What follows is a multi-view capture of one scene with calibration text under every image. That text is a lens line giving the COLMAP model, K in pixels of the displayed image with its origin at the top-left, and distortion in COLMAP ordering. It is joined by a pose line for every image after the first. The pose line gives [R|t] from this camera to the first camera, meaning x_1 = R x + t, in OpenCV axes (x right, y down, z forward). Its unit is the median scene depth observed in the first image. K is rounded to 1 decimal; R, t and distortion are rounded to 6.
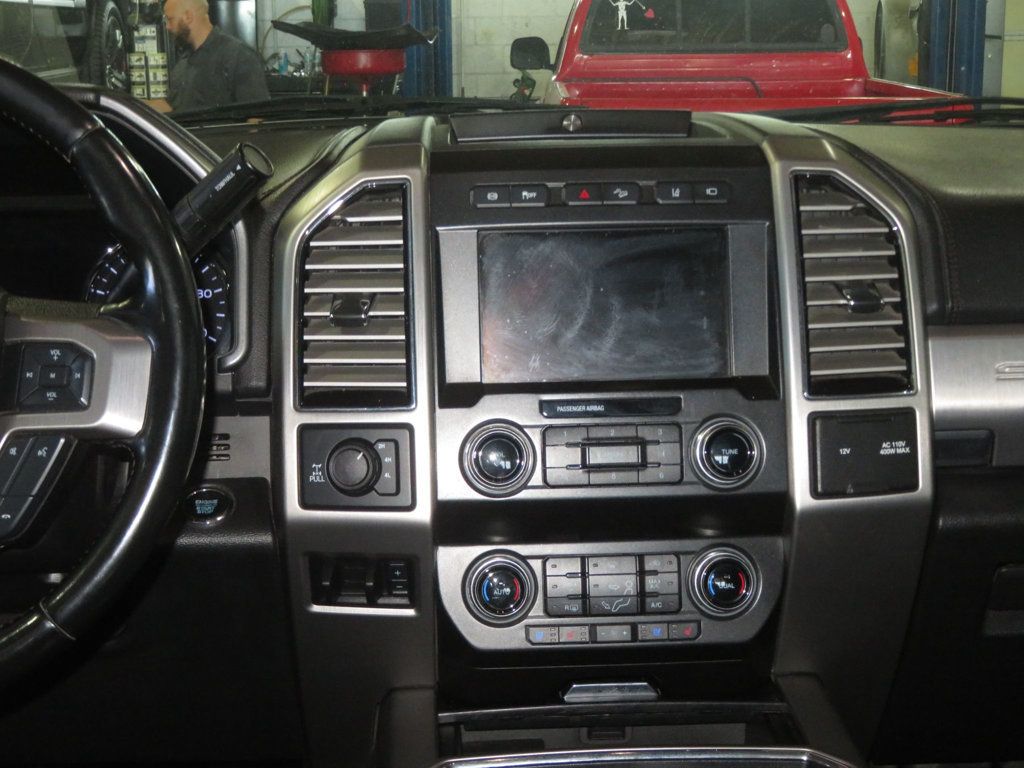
lens RADIAL K [[1652.1, 0, 512.0], [0, 1652.1, 384.0], [0, 0, 1]] dist [-0.045338, -0.007189]
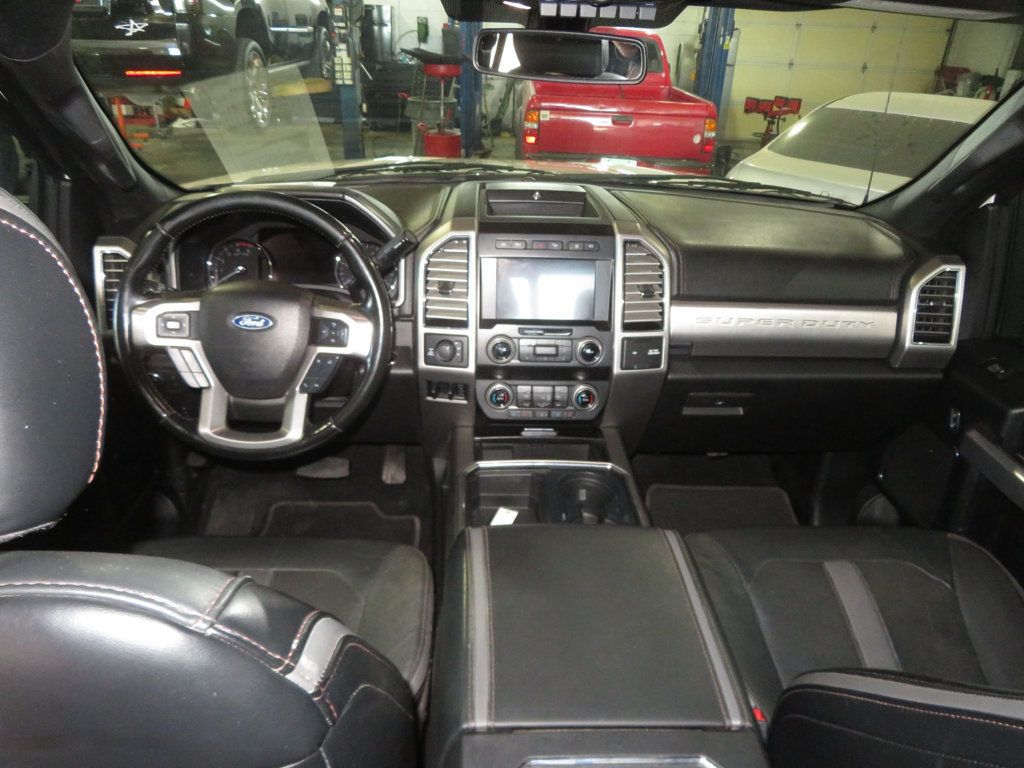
lens RADIAL K [[711.8, 0, 512.0], [0, 711.8, 384.0], [0, 0, 1]] dist [-0.026485, 0.000597]
pose [[0.998782, 0.042857, 0.024462, -0.015992], [-0.047583, 0.967774, 0.247284, -0.175561], [-0.013076, -0.248147, 0.968634, -0.093431]]
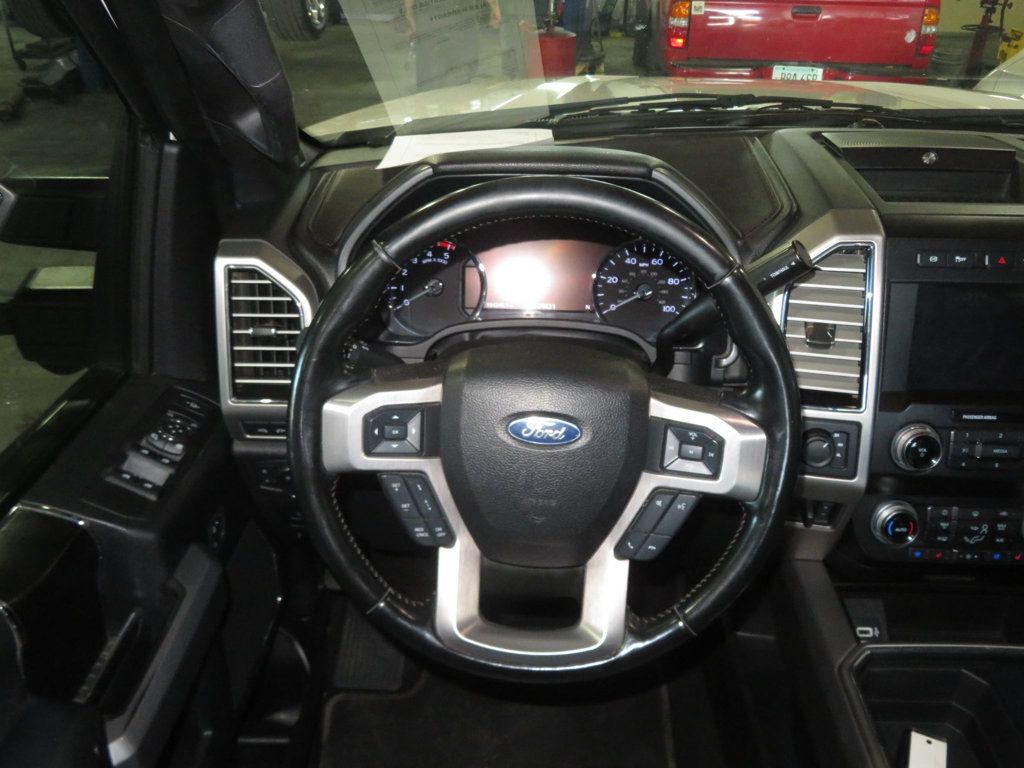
lens RADIAL K [[892.8, 0, 512.0], [0, 892.8, 384.0], [0, 0, 1]] dist [-0.009036, 0.013327]
pose [[0.995833, 0.062660, -0.066260, -0.304855], [-0.041094, 0.956948, 0.287335, -0.212555], [0.081412, -0.283415, 0.955536, 0.234344]]
